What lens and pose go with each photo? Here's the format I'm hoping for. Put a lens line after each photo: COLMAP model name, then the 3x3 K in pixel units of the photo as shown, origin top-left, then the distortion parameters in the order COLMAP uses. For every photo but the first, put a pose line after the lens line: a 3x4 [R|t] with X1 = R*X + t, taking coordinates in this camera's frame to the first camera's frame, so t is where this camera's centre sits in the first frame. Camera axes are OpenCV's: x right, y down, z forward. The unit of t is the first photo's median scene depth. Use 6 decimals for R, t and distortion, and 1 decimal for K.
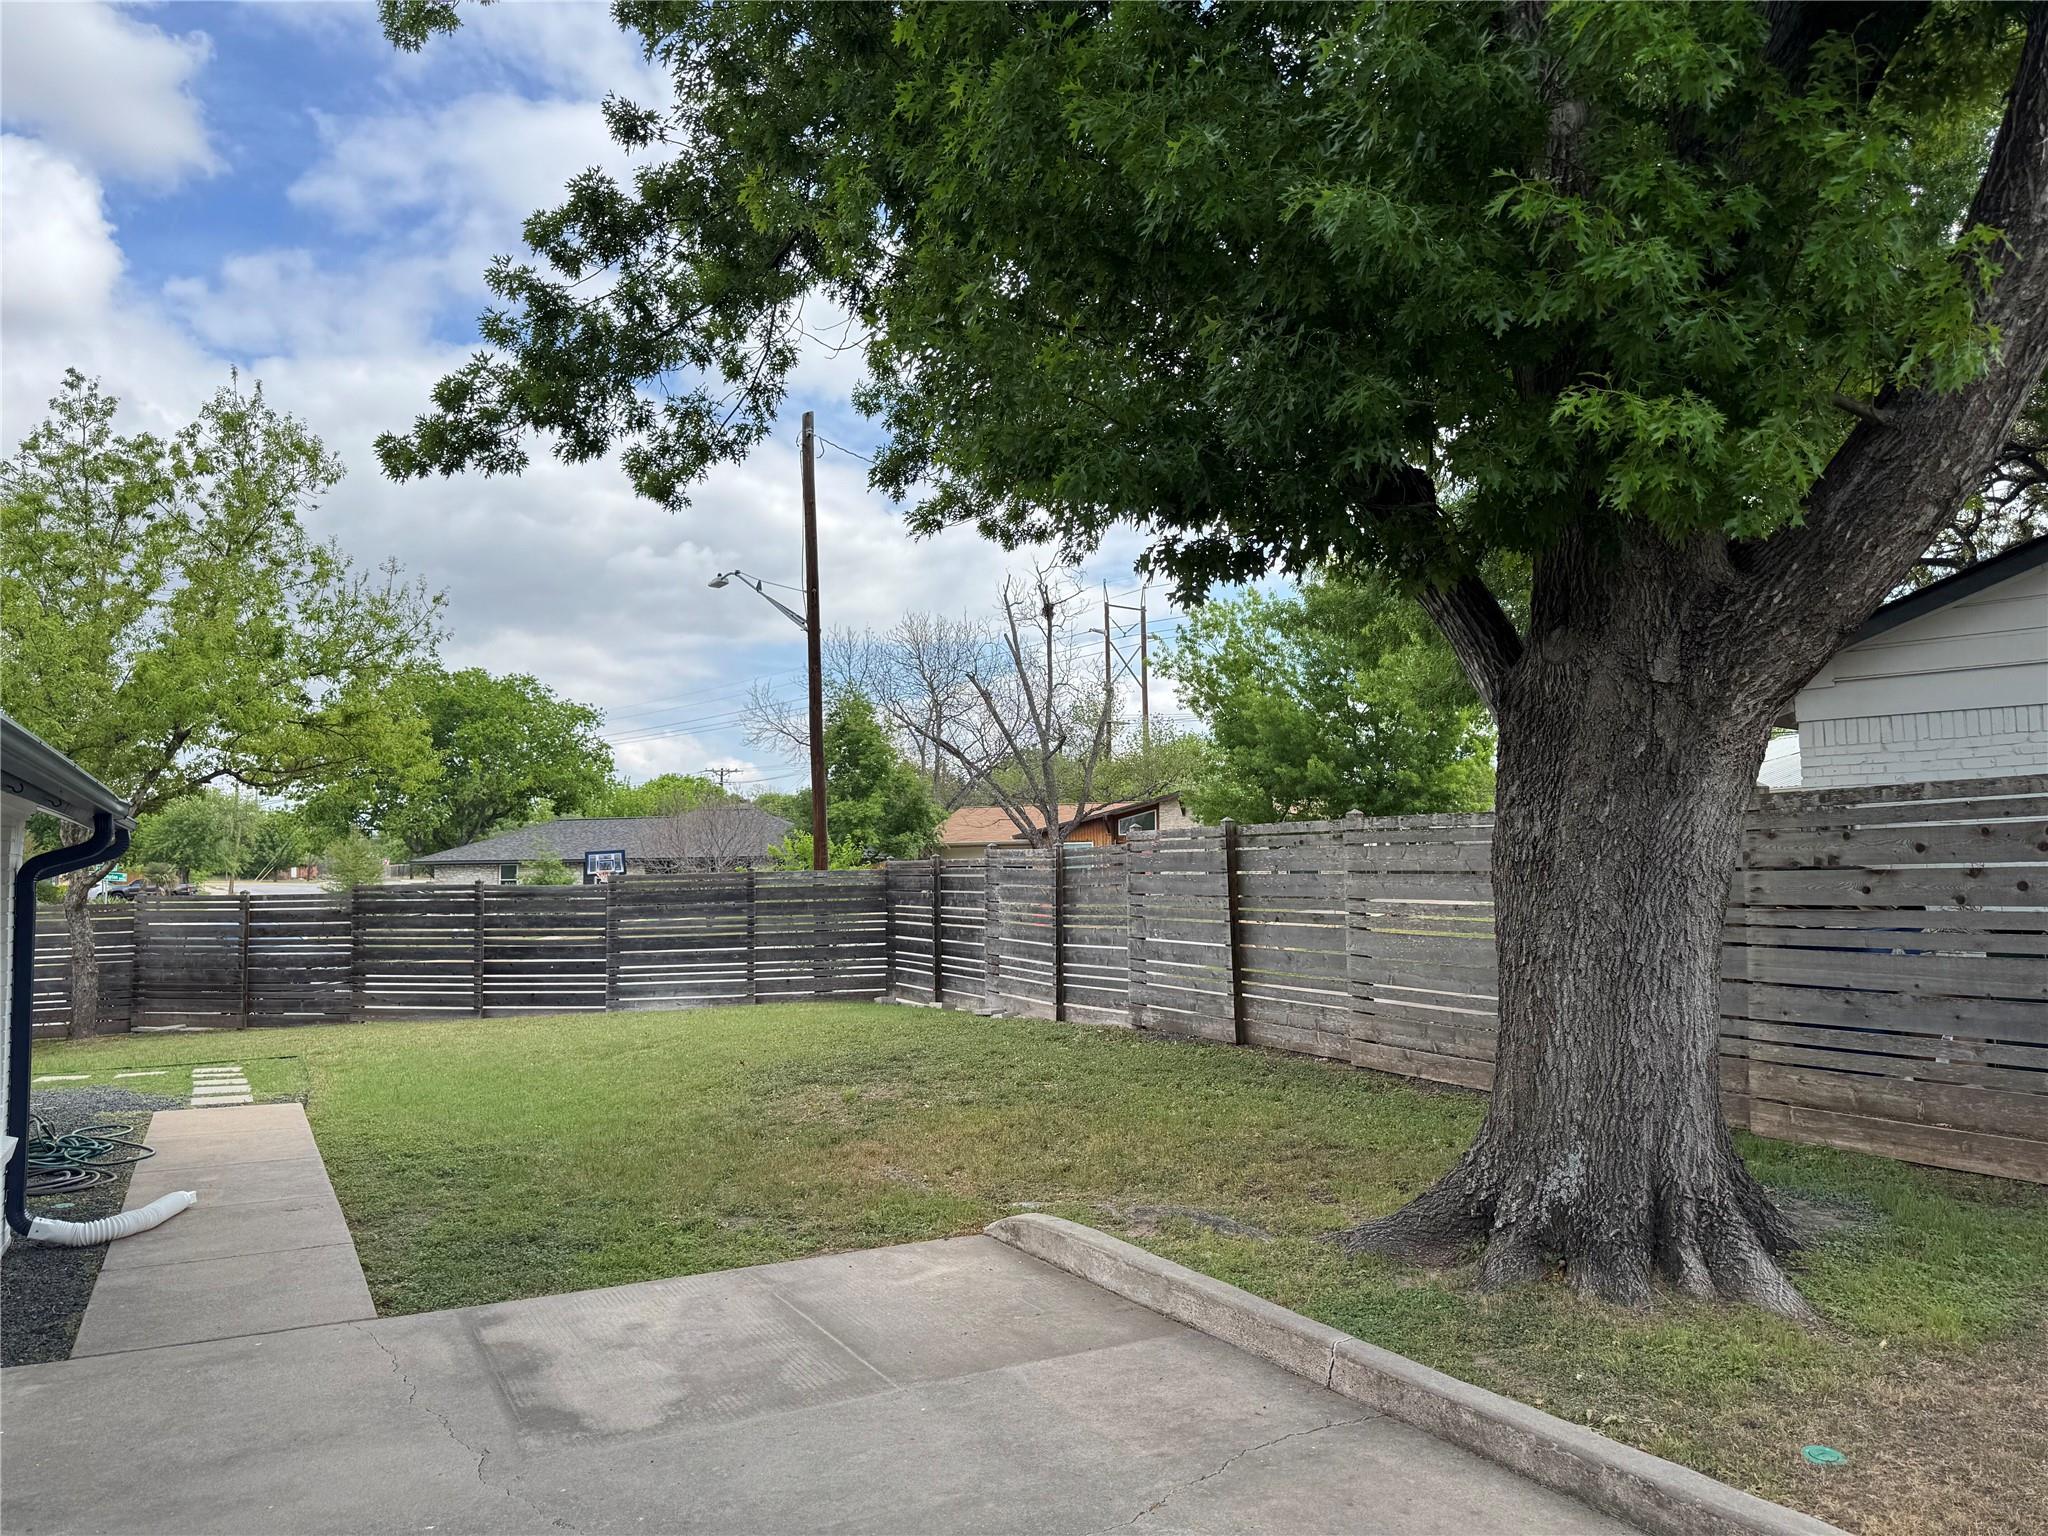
lens RADIAL K [[1423.1, 0, 988.2], [0, 1423.1, 771.6], [0, 0, 1]] dist [-0.078386, -0.000354]
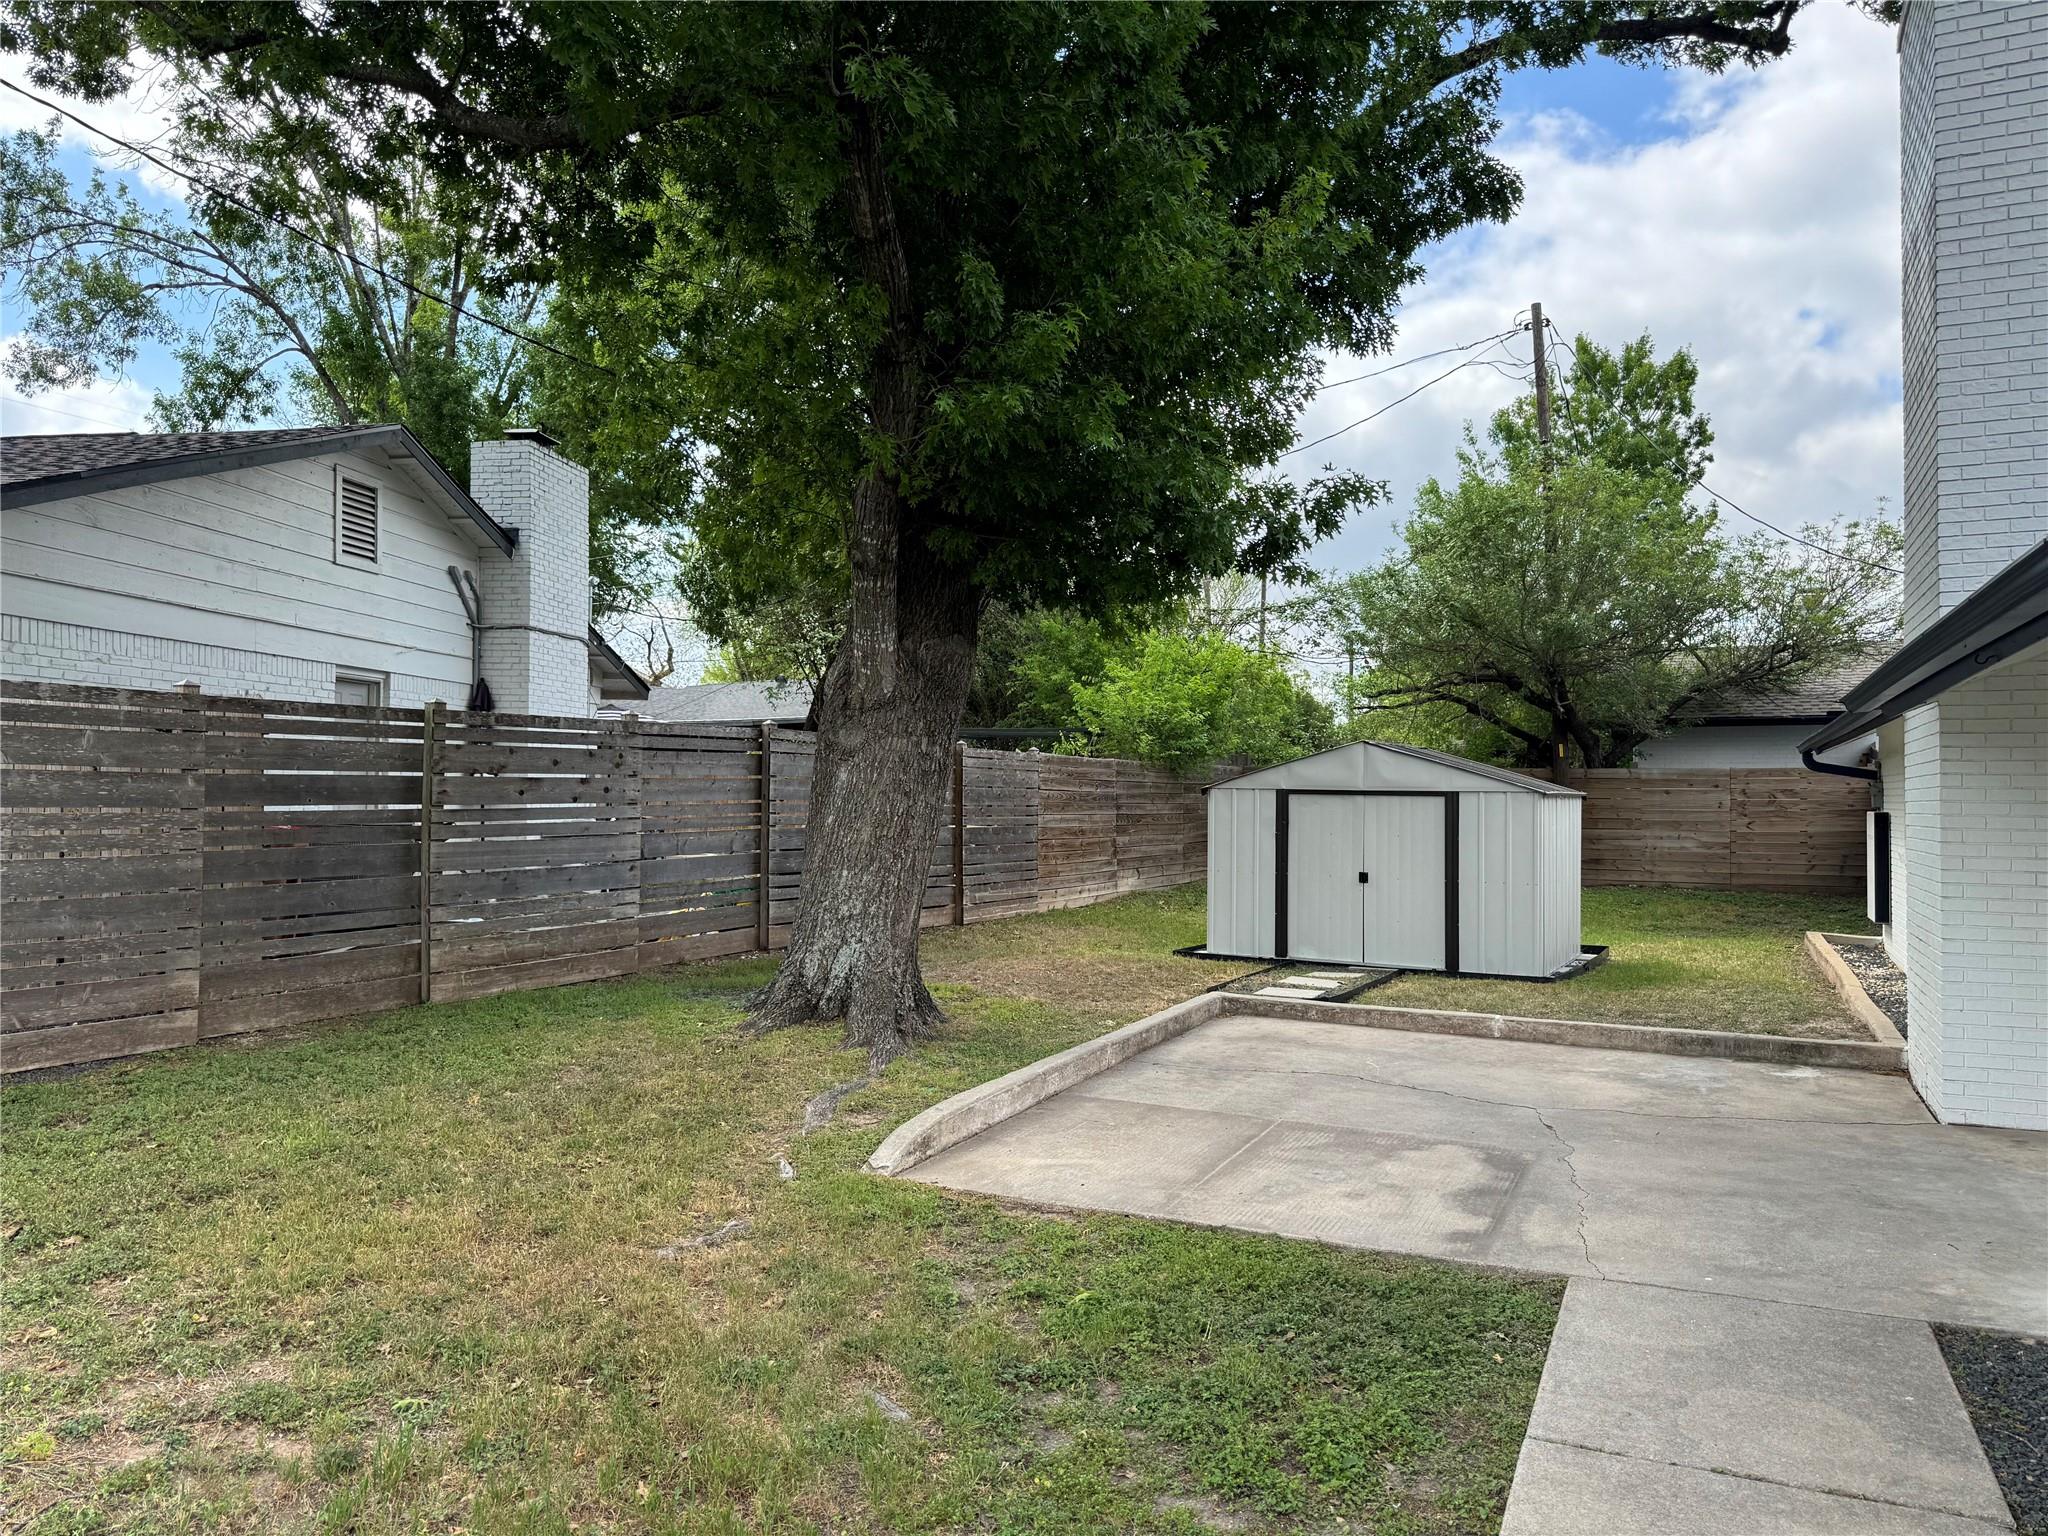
lens RADIAL K [[1423.1, 0, 988.2], [0, 1423.1, 771.6], [0, 0, 1]] dist [-0.078386, -0.000354]
pose [[-0.571766, 0.012099, 0.820327, -0.967763], [-0.058673, 0.996728, -0.055596, 0.151217], [-0.818316, -0.079919, -0.569185, 1.851967]]
